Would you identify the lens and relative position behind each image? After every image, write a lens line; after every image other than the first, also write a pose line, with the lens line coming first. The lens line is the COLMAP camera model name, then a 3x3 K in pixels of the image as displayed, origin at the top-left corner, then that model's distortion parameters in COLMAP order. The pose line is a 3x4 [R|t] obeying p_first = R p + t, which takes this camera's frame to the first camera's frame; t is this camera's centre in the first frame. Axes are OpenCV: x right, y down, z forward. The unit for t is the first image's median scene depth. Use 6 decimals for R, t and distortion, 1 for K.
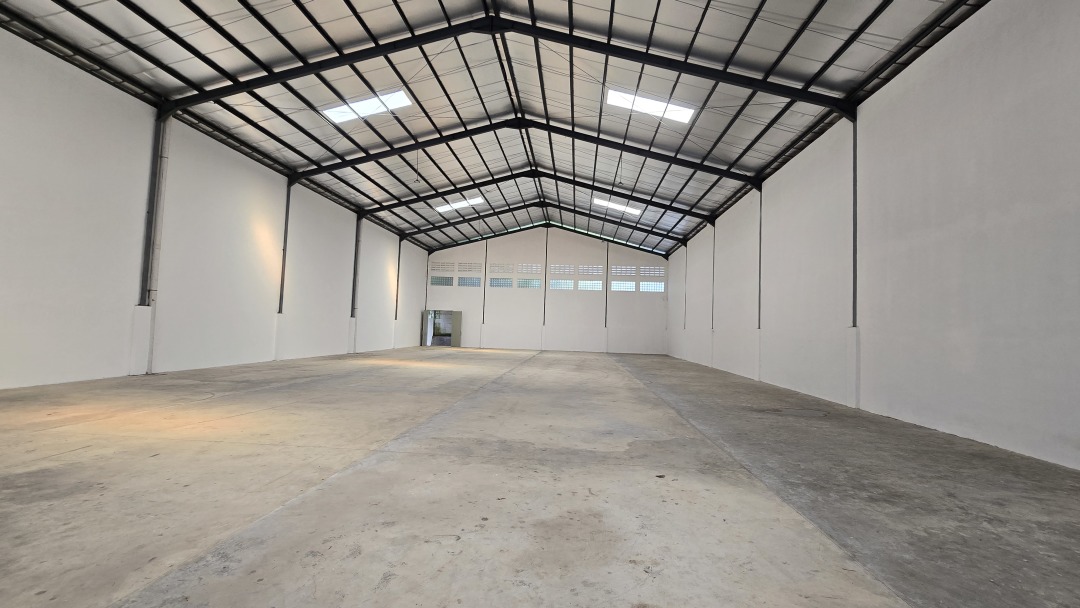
lens RADIAL K [[442.6, 0, 545.9], [0, 442.6, 310.8], [0, 0, 1]] dist [-0.001446, 0.000182]
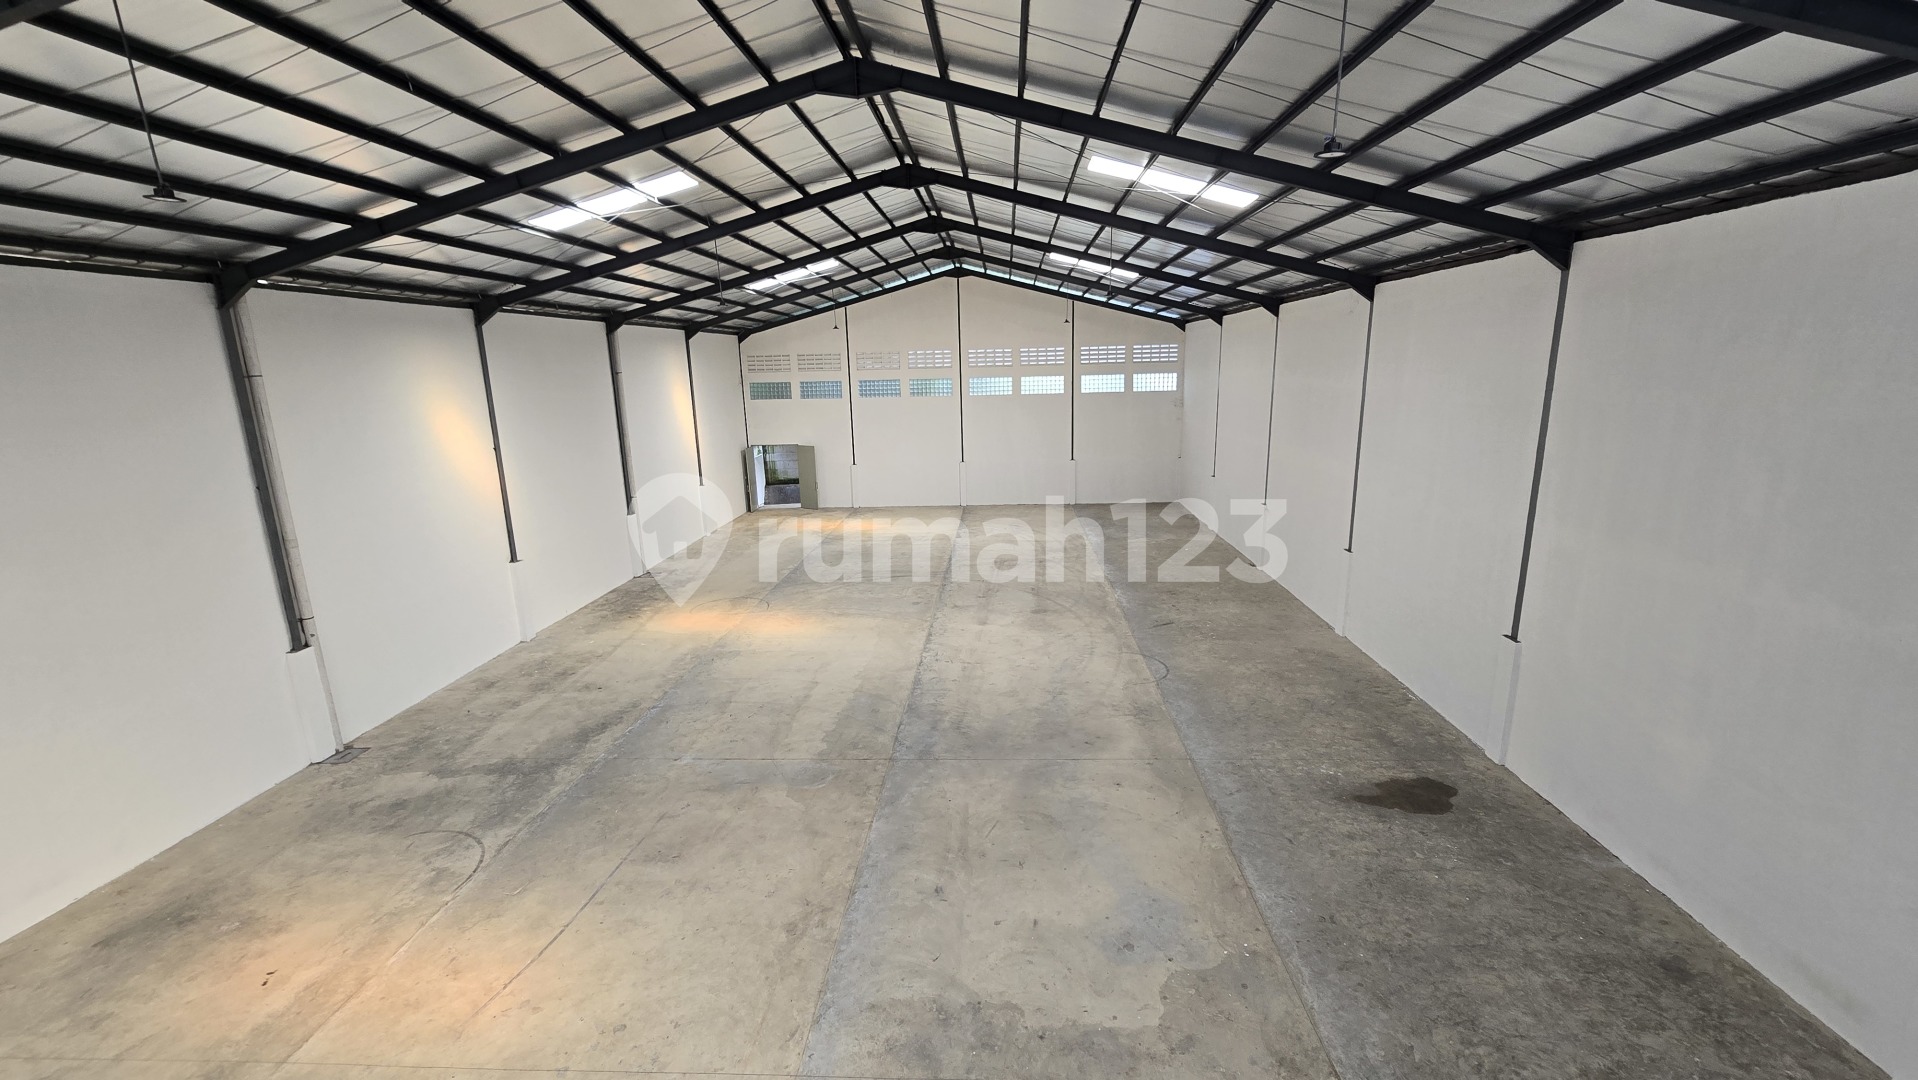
lens RADIAL K [[786.0, 0, 969.4], [0, 786.0, 552.1], [0, 0, 1]] dist [-0.001446, 0.000182]
pose [[0.997989, -0.062344, 0.011470, -0.020702], [0.056850, 0.960296, 0.273129, -0.185572], [-0.028042, -0.271927, 0.961909, 0.011515]]
